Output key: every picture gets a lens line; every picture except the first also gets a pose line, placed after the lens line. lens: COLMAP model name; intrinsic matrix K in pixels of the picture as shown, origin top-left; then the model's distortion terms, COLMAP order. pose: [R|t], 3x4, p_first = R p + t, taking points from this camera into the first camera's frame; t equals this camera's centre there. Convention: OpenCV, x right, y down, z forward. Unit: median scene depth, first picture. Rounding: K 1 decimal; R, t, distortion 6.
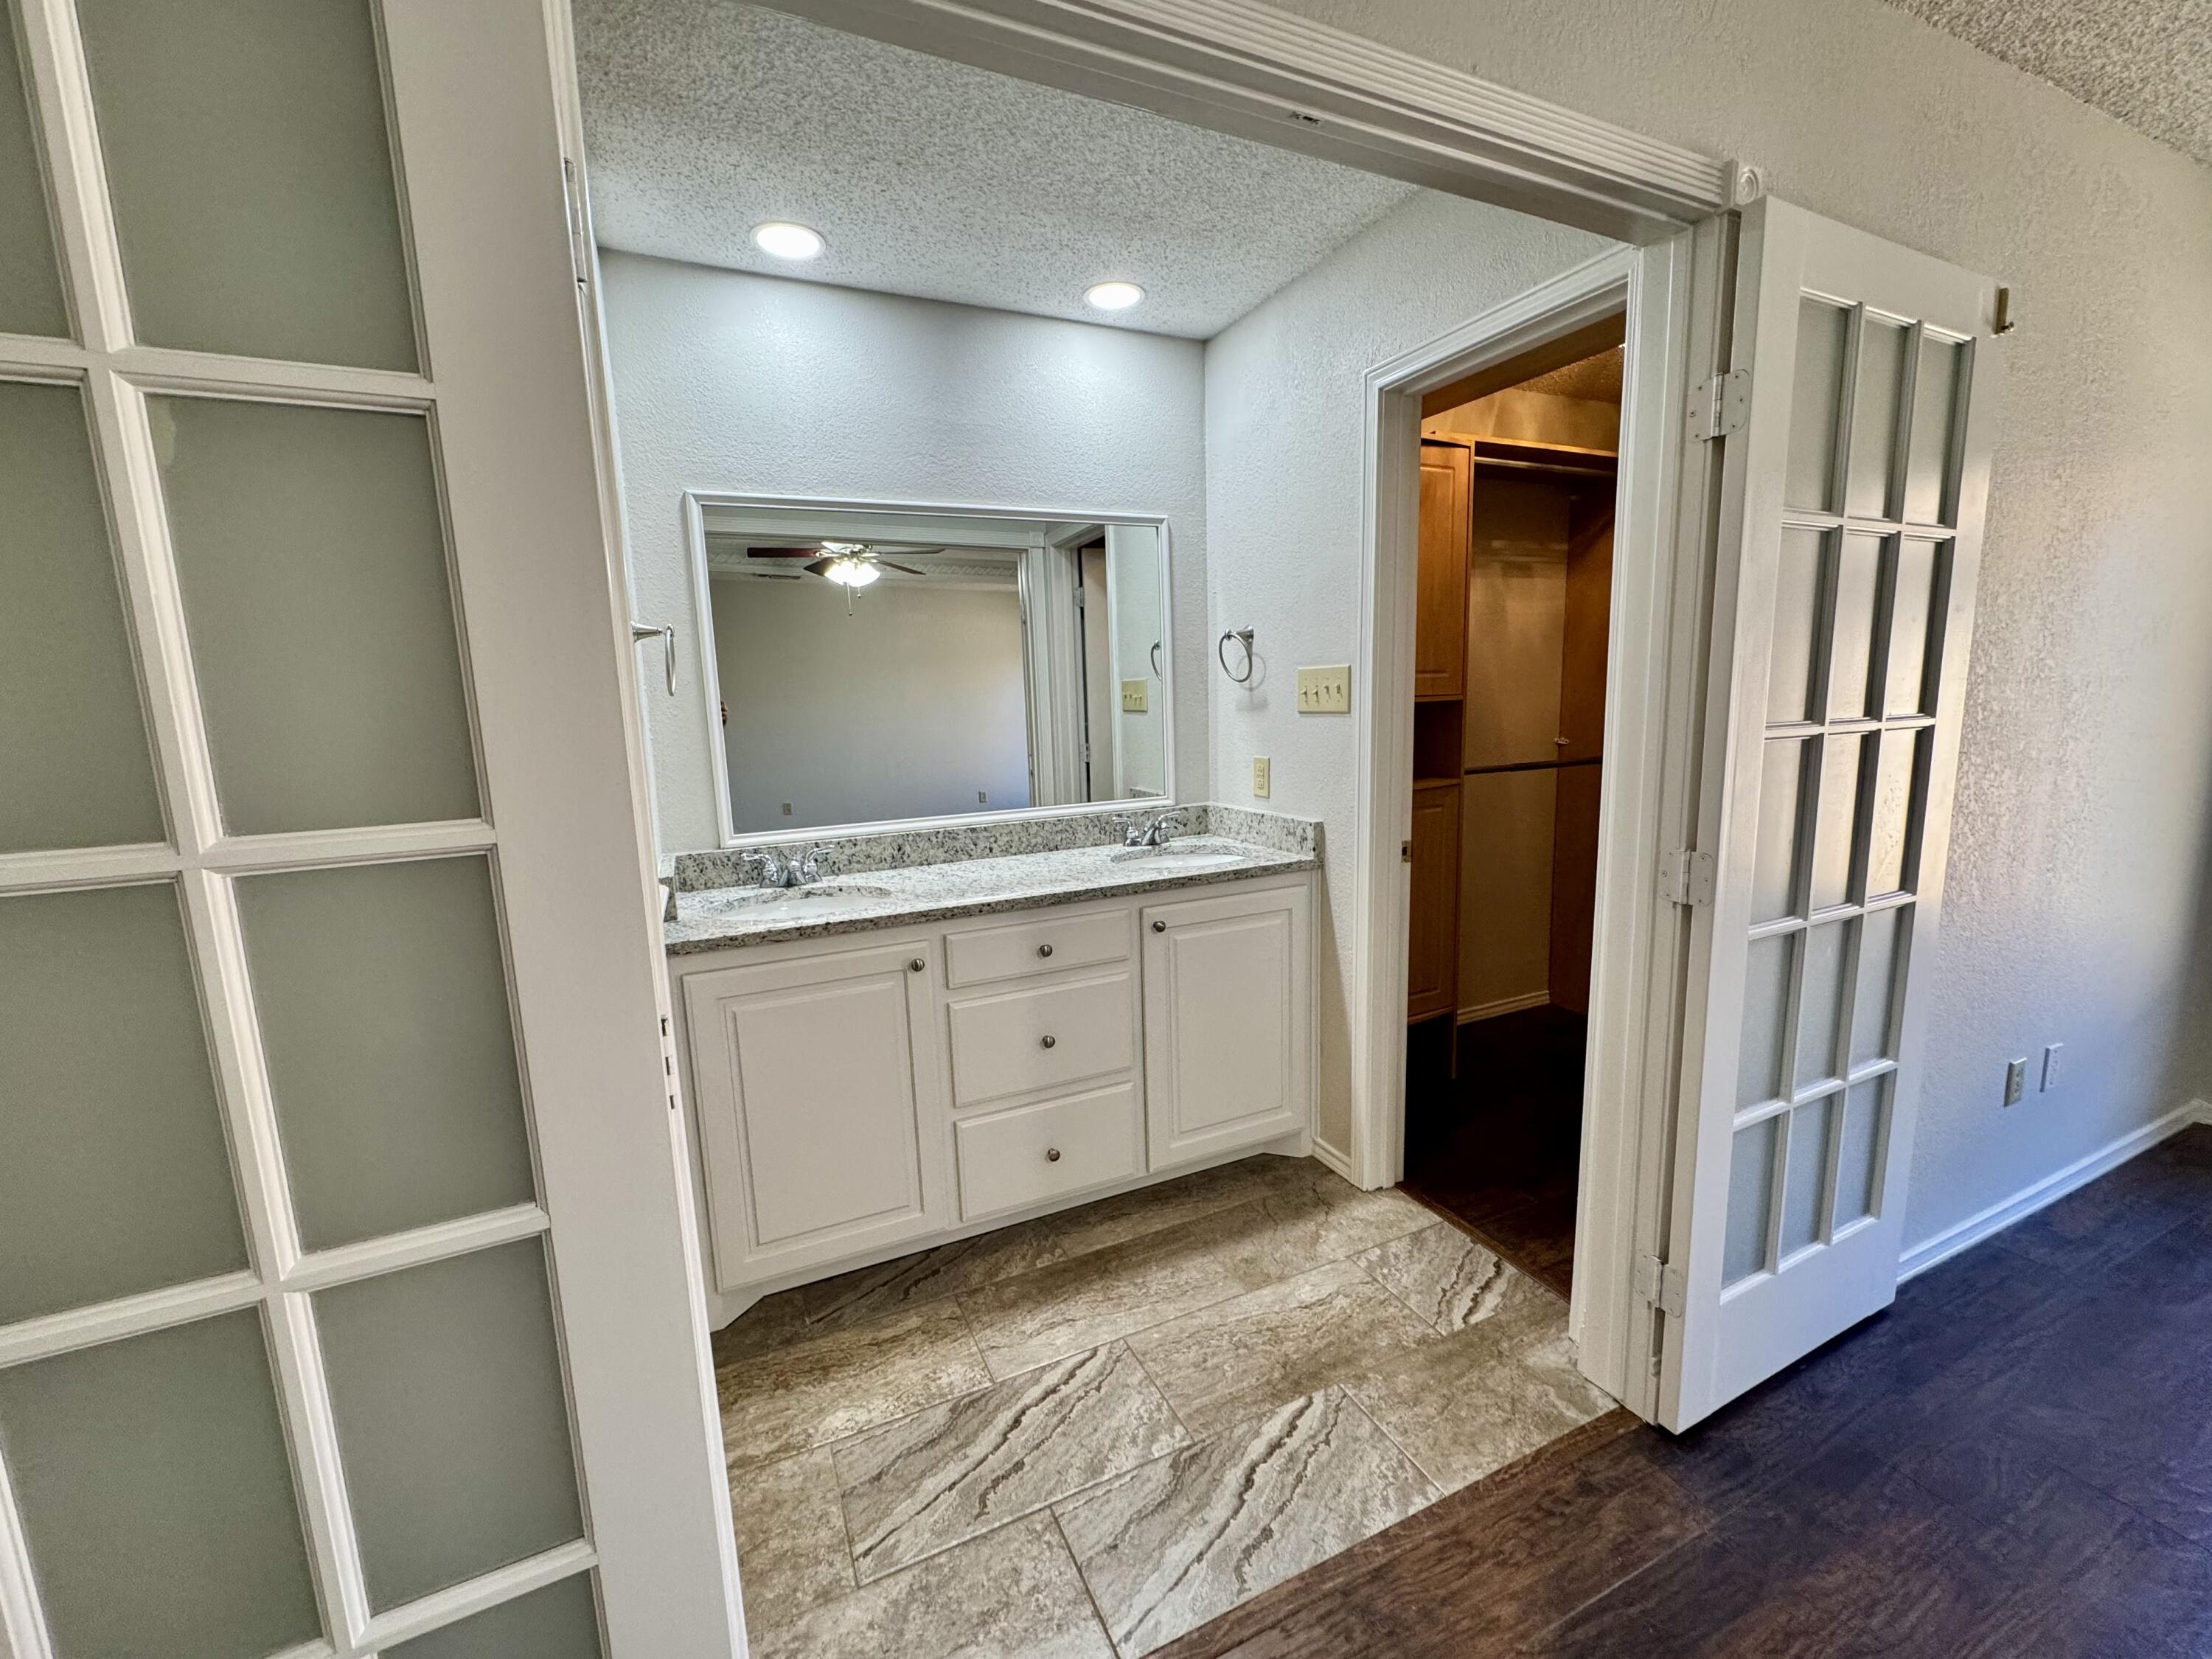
lens RADIAL K [[881.9, 0, 1111.0], [0, 881.9, 823.0], [0, 0, 1]] dist [-0.001830, -0.000328]
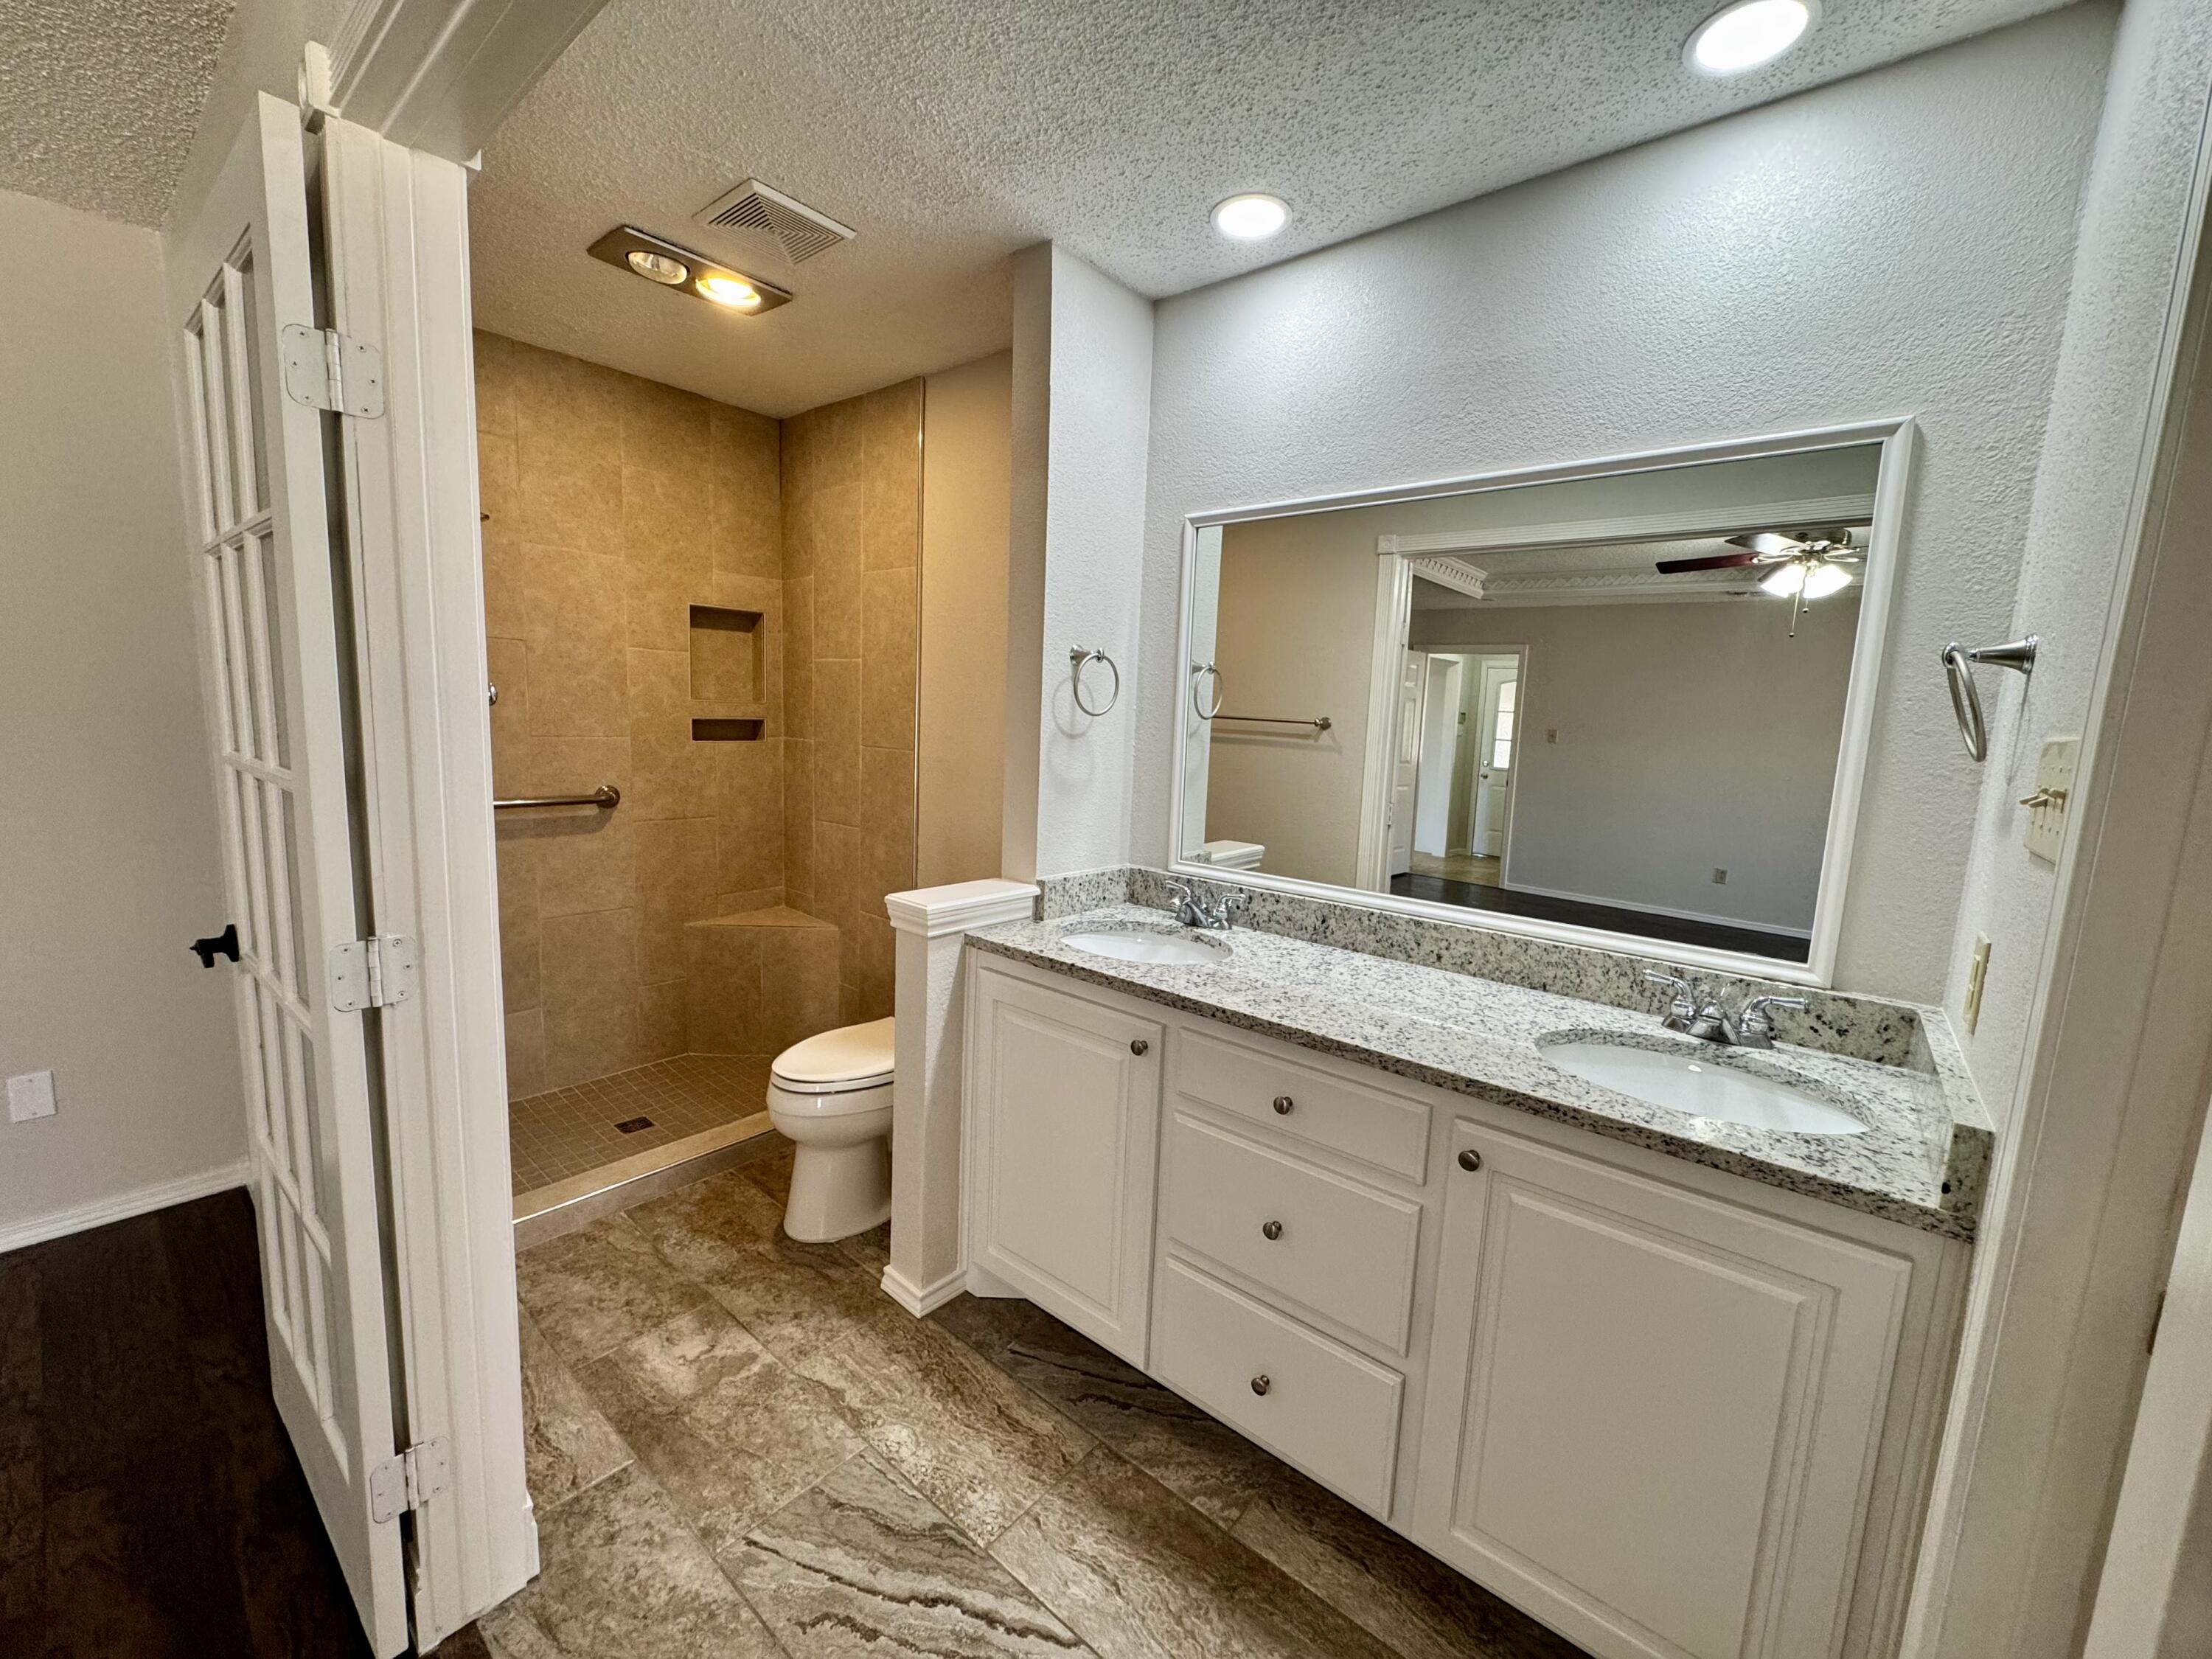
lens RADIAL K [[881.9, 0, 1113.2], [0, 881.9, 830.7], [0, 0, 1]] dist [-0.001830, -0.000328]
pose [[0.434313, 0.169284, -0.884712, 0.454405], [-0.190479, 0.977230, 0.093479, -0.108413], [0.880392, 0.127920, 0.456669, 0.535393]]
